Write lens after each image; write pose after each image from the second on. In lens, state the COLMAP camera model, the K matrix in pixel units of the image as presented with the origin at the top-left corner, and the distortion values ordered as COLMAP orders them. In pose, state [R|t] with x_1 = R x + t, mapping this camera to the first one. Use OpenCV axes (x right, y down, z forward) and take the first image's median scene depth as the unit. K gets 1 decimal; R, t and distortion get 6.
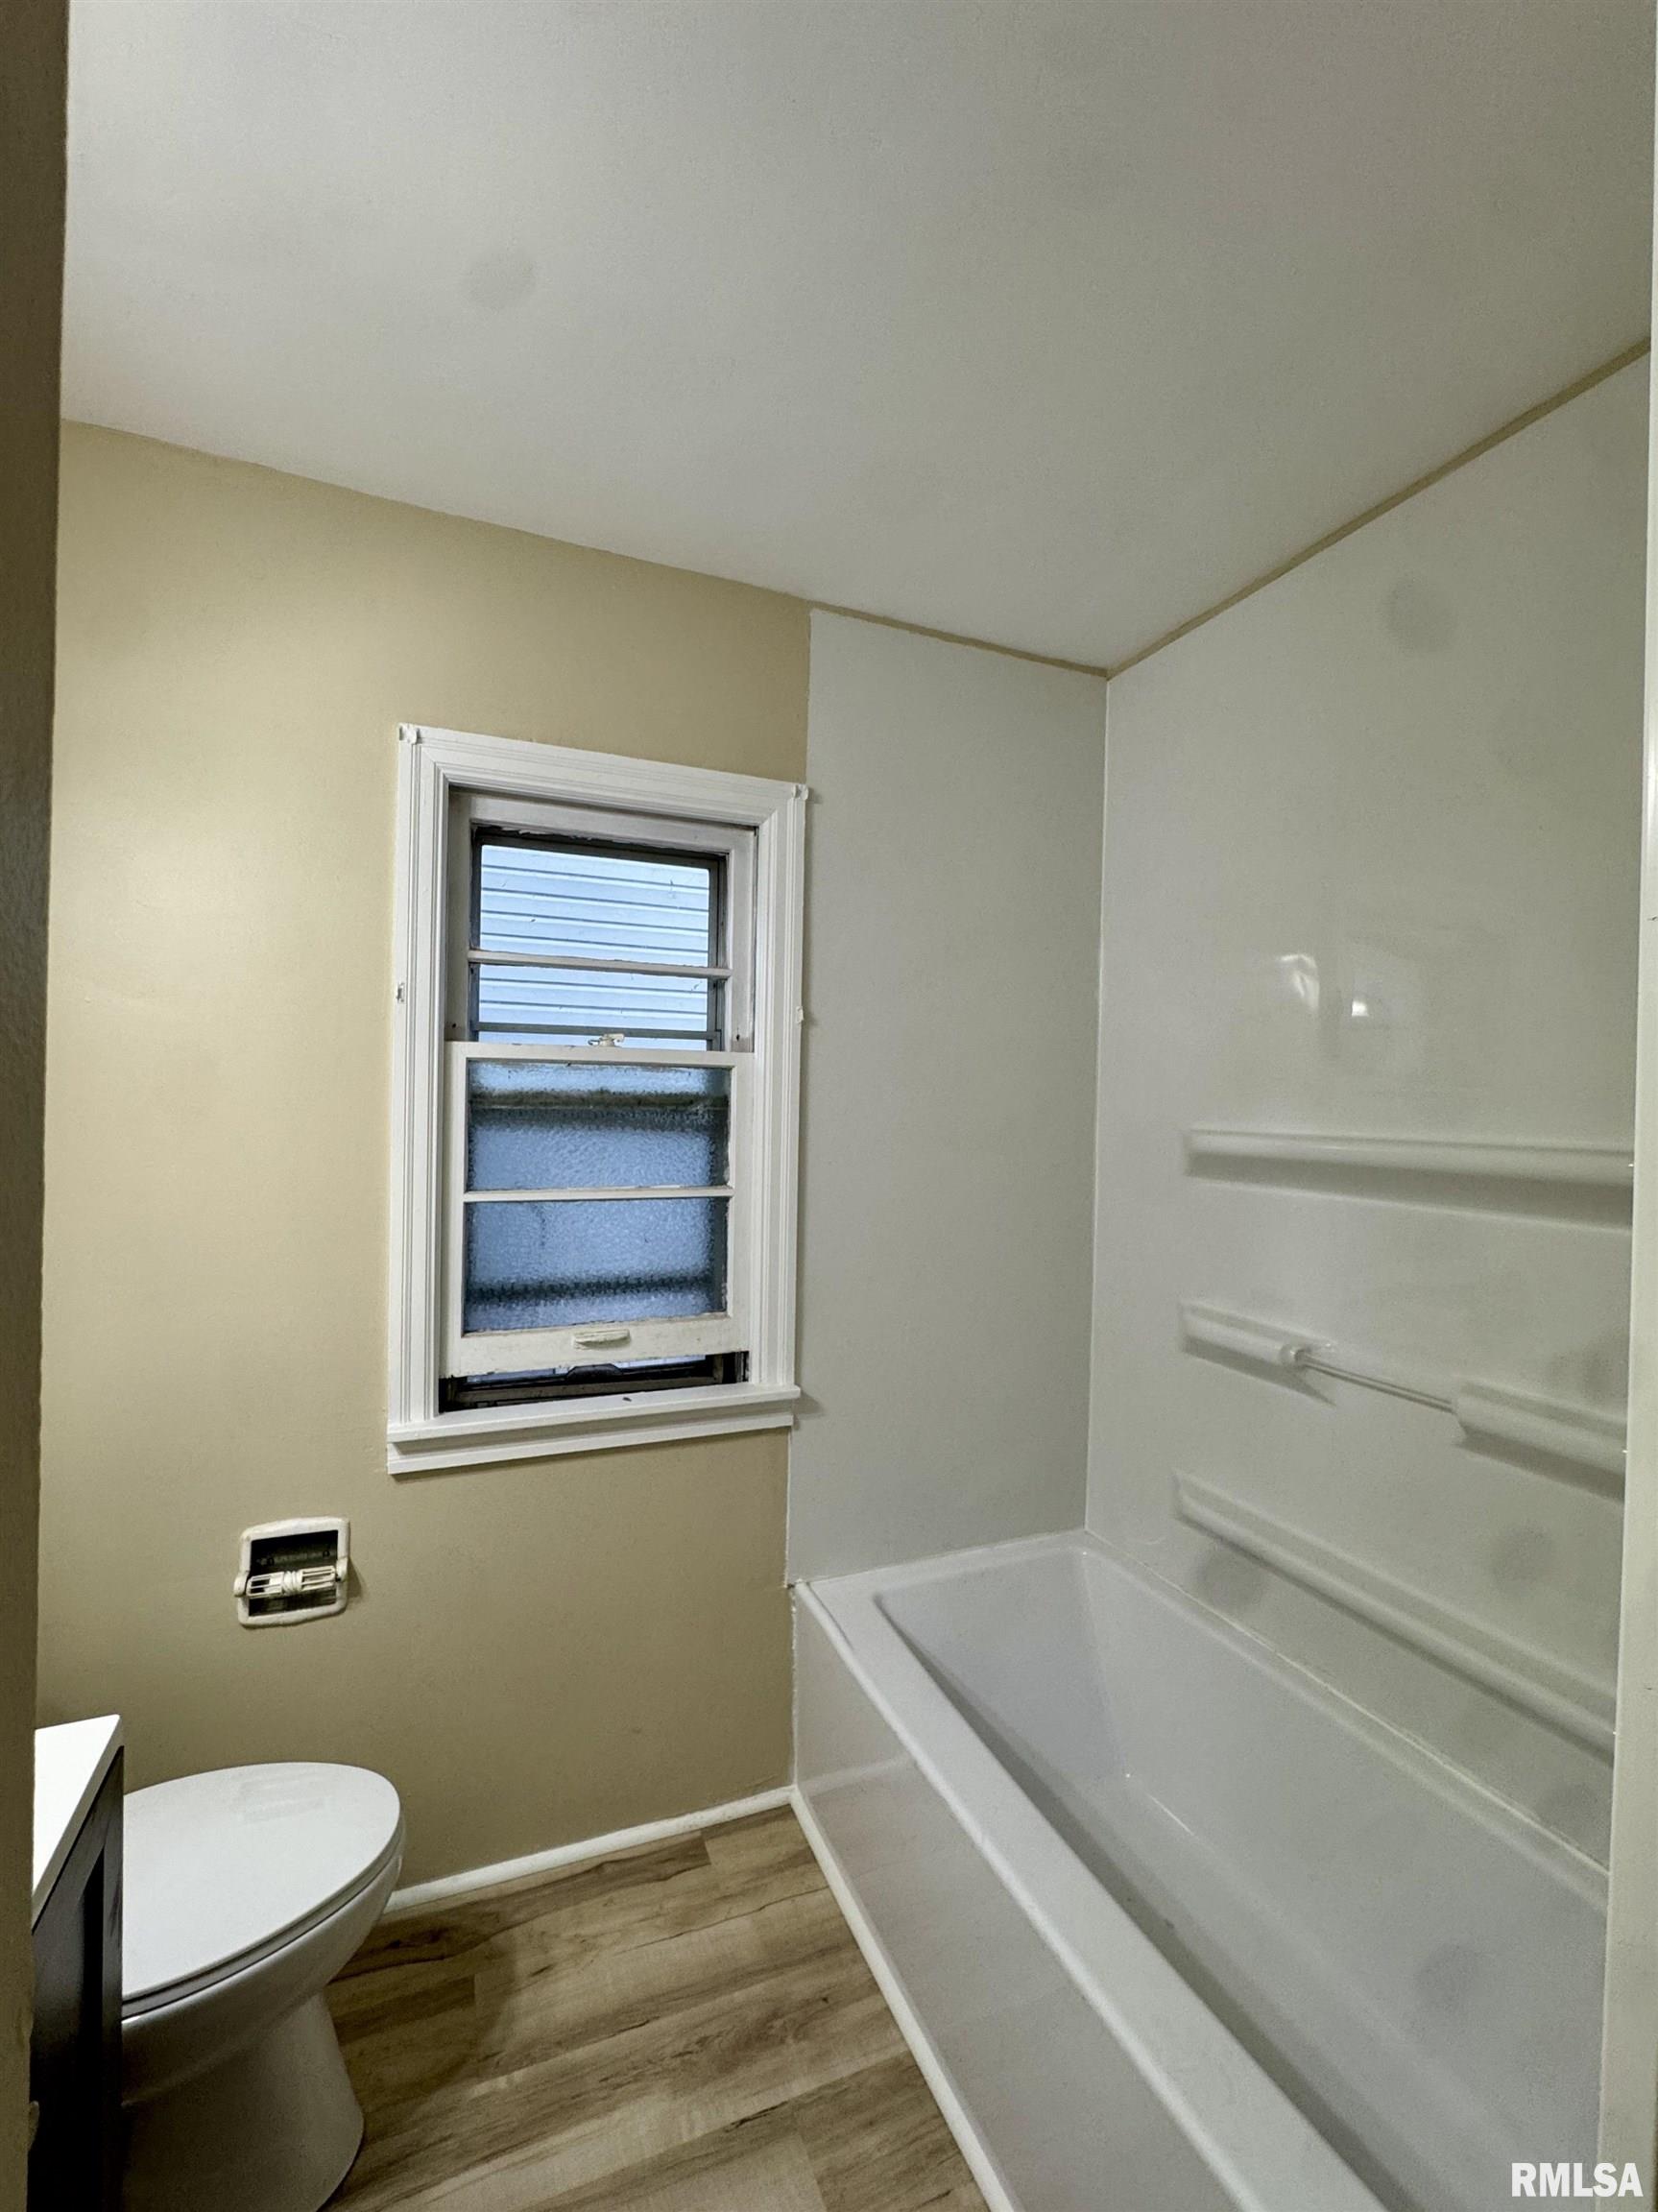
lens RADIAL K [[903.1, 0, 813.4], [0, 903.1, 1105.6], [0, 0, 1]] dist [-0.003127, 0.000099]
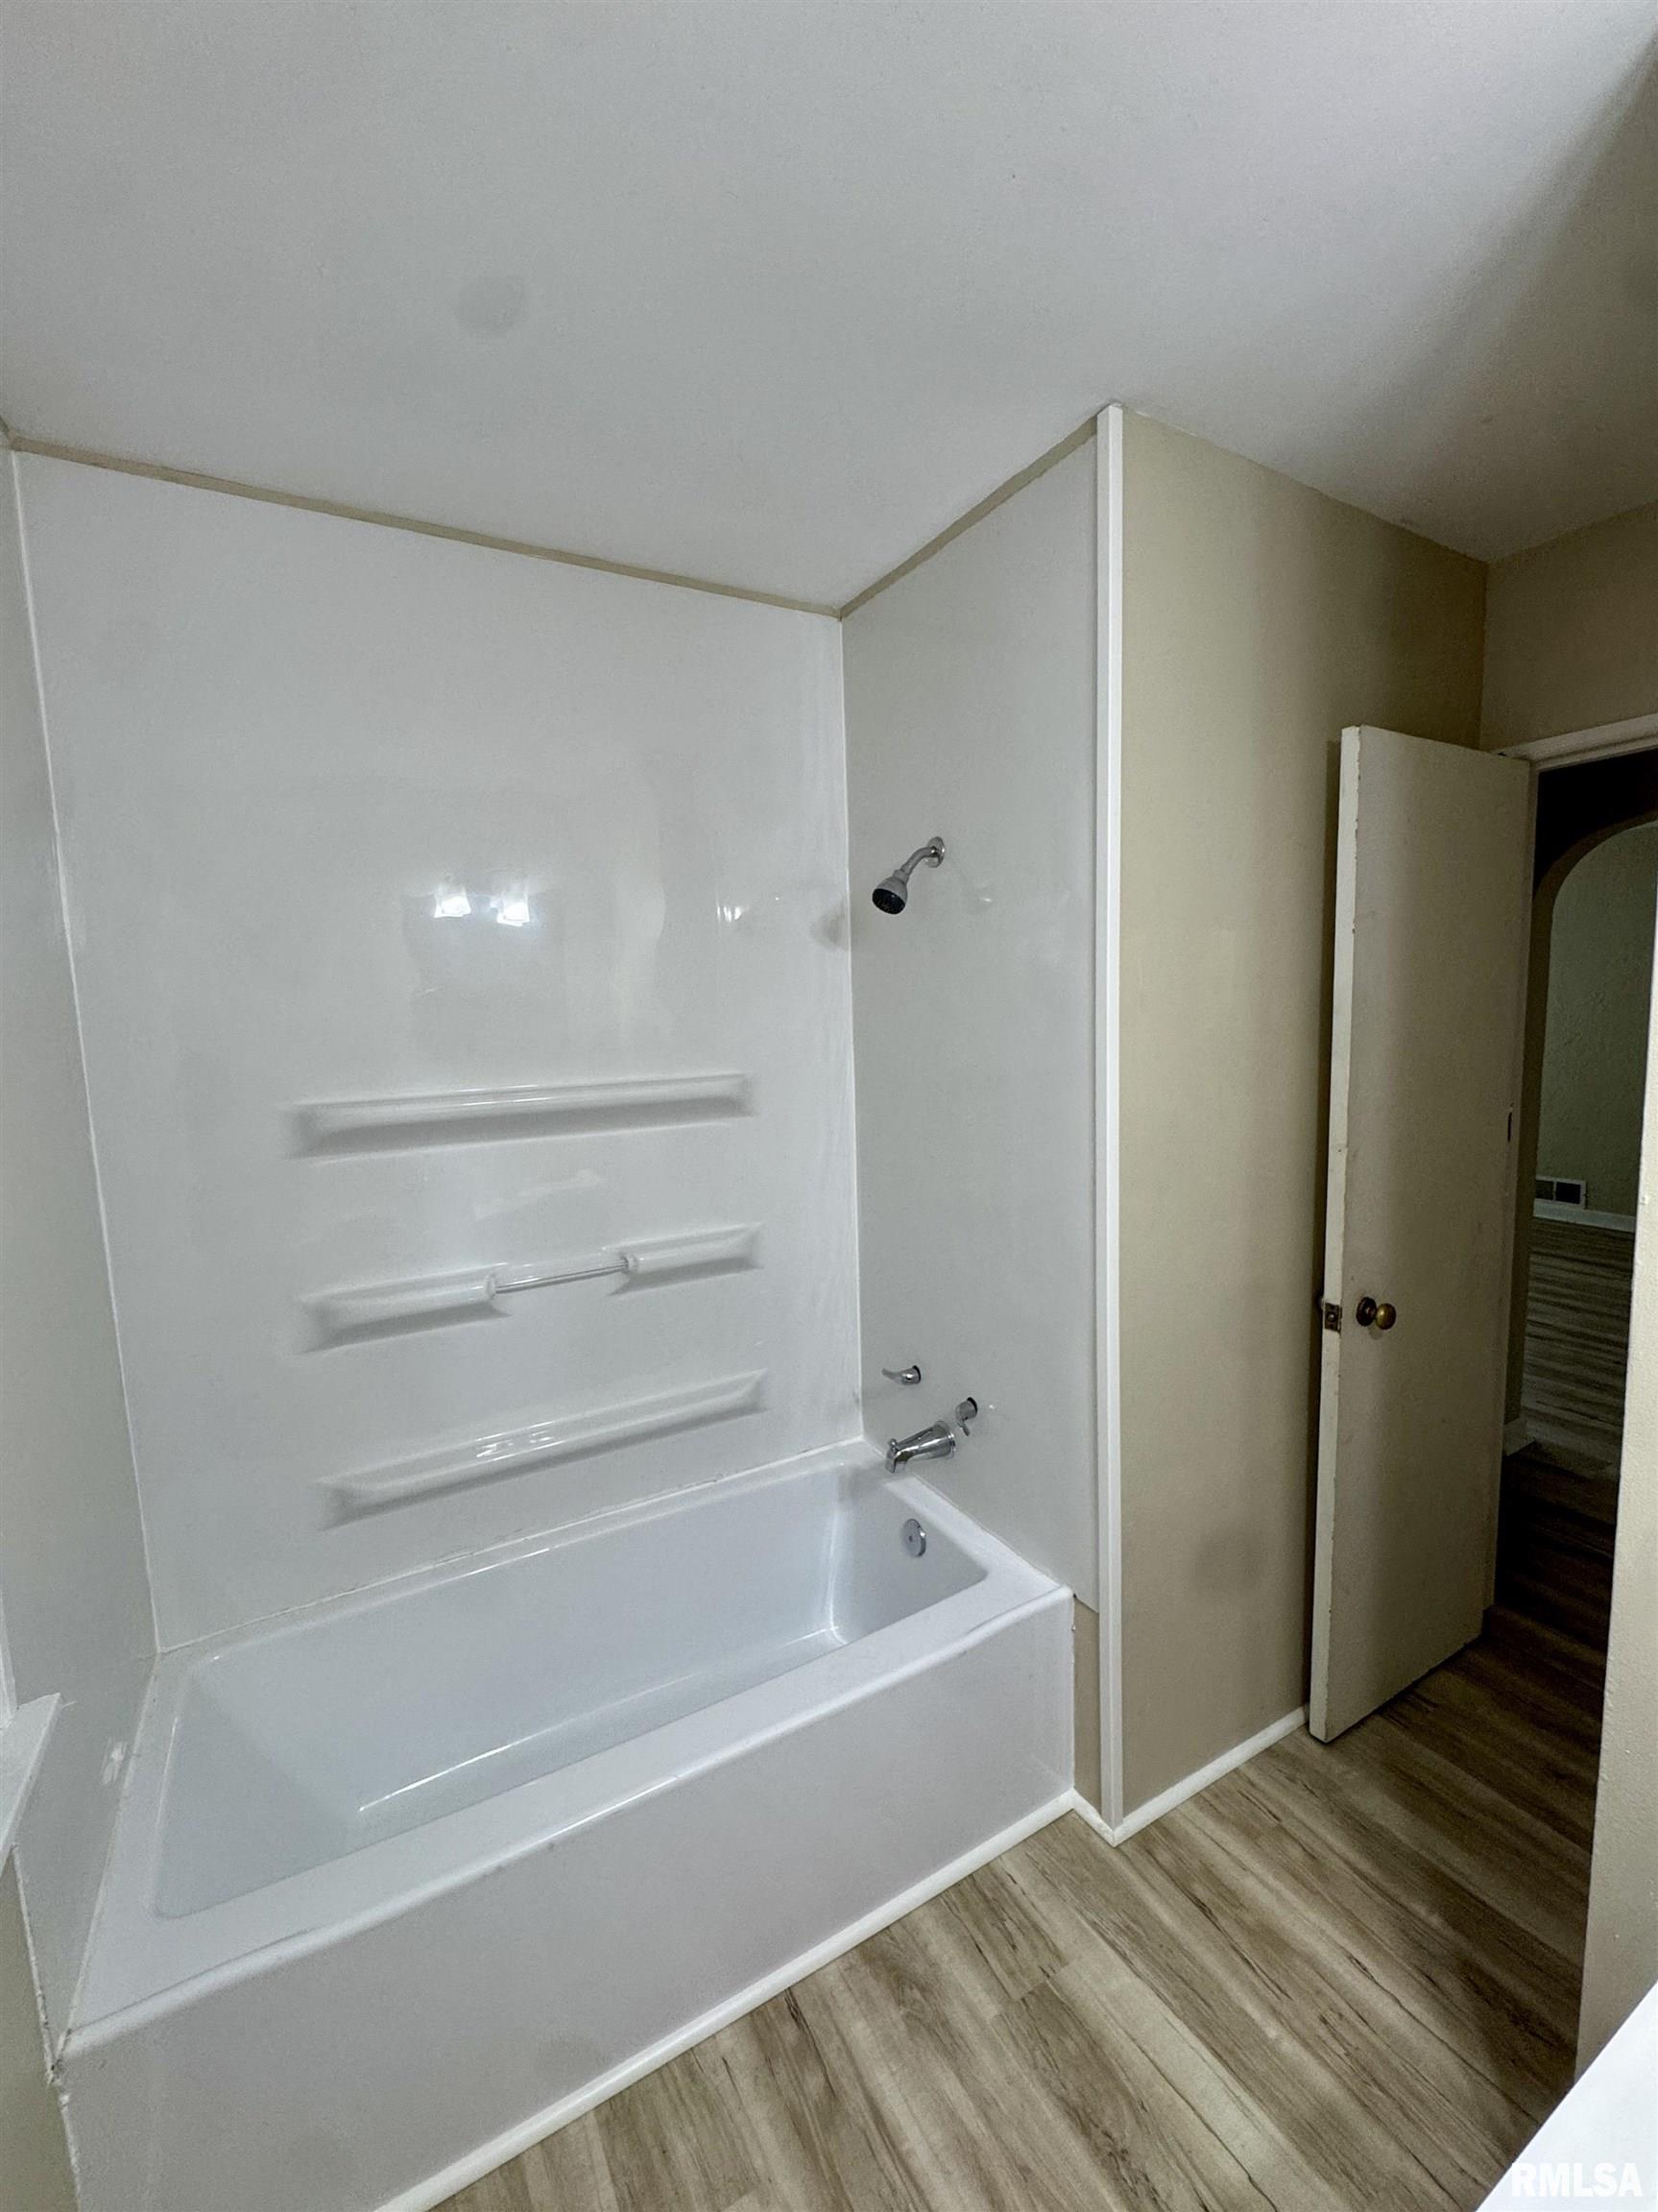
lens RADIAL K [[903.1, 0, 819.9], [0, 903.1, 1112.7], [0, 0, 1]] dist [-0.003127, 0.000099]
pose [[-0.112566, -0.121373, 0.986204, -0.713577], [0.037322, 0.991295, 0.126260, -0.082420], [-0.992943, 0.051020, -0.107056, 0.814232]]
